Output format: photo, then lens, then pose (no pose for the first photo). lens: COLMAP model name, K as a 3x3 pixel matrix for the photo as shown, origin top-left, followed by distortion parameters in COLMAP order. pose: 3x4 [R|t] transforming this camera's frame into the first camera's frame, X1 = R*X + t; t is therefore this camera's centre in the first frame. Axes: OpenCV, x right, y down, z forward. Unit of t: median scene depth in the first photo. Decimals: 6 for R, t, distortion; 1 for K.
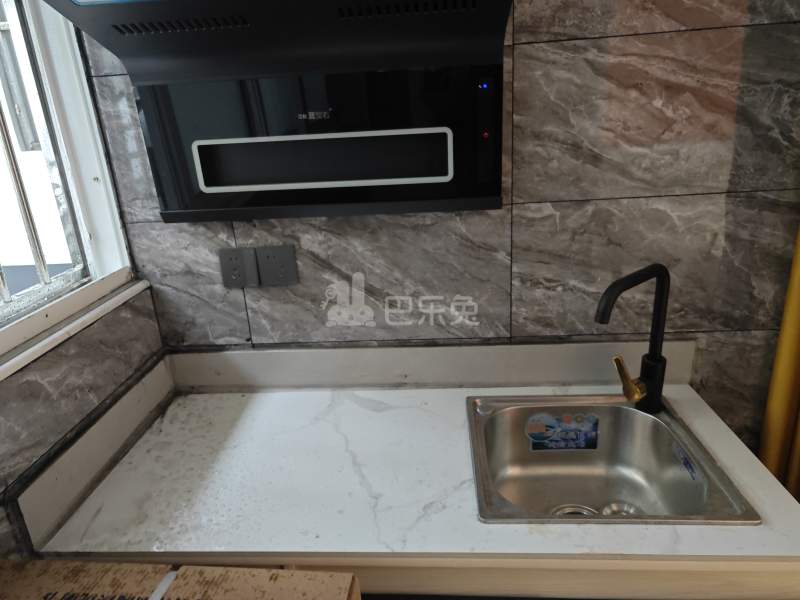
lens RADIAL K [[526.9, 0, 400.0], [0, 526.9, 300.0], [0, 0, 1]] dist [0.003739, 0.010409]
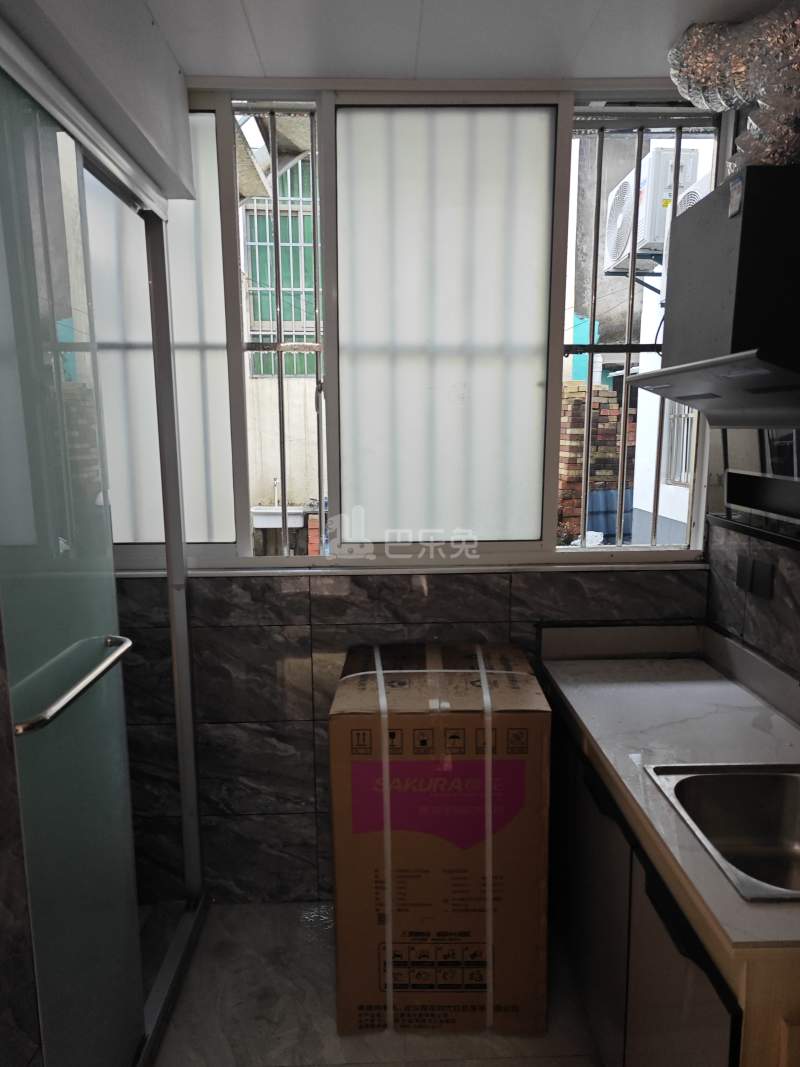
lens RADIAL K [[702.9, 0, 403.3], [0, 702.9, 546.2], [0, 0, 1]] dist [0.015208, -0.000091]
pose [[0.095266, 0.222373, -0.970296, 1.199772], [-0.332013, 0.926014, 0.179626, -0.150140], [0.938452, 0.305039, 0.162048, -0.016498]]
